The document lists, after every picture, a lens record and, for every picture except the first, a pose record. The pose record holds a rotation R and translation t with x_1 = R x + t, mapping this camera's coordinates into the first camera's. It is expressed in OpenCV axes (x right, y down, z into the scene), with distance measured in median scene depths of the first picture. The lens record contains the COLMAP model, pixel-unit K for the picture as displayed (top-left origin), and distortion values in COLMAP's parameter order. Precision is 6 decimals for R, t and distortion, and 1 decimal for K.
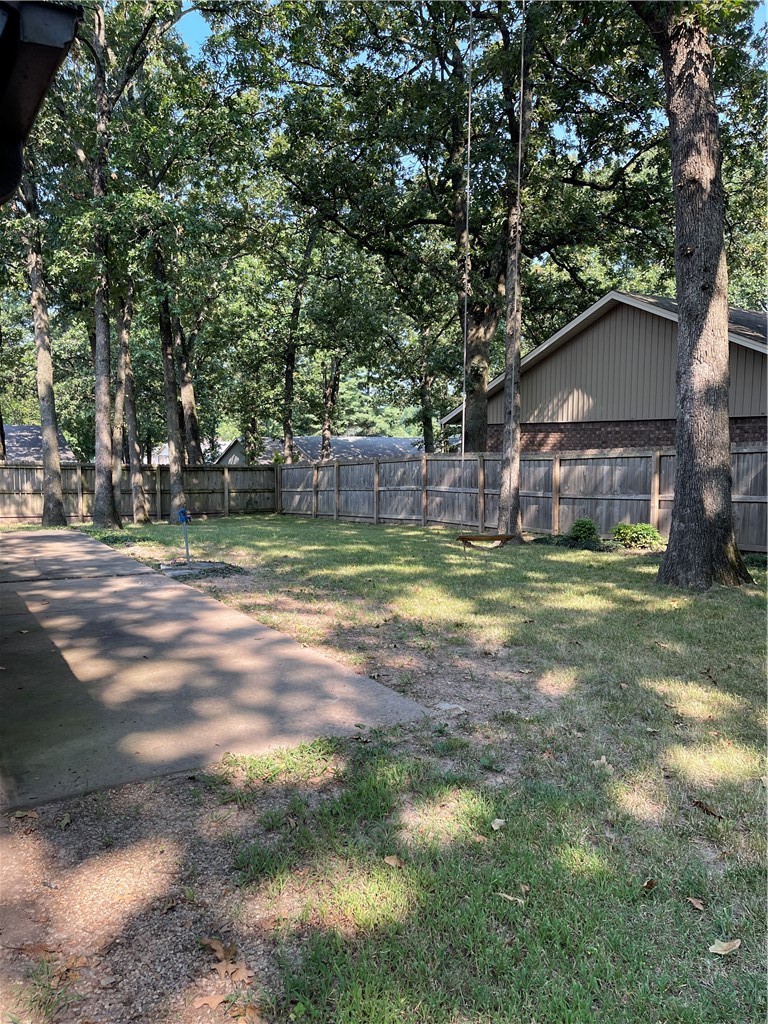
lens RADIAL K [[772.4, 0, 389.9], [0, 772.4, 510.9], [0, 0, 1]] dist [0.049057, -0.068325]
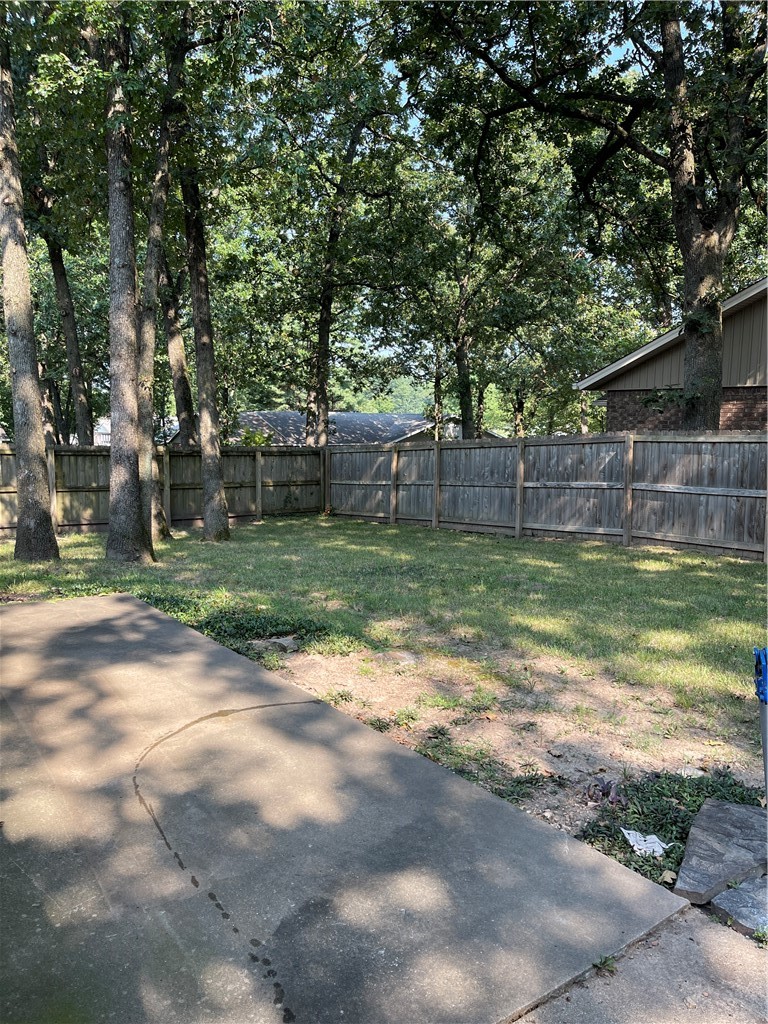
lens RADIAL K [[772.4, 0, 381.6], [0, 772.4, 515.8], [0, 0, 1]] dist [0.049057, -0.068325]
pose [[0.996515, -0.007132, 0.083109, -0.187980], [0.004196, 0.999363, 0.035446, -0.025113], [-0.083309, -0.034974, 0.995910, 0.338307]]
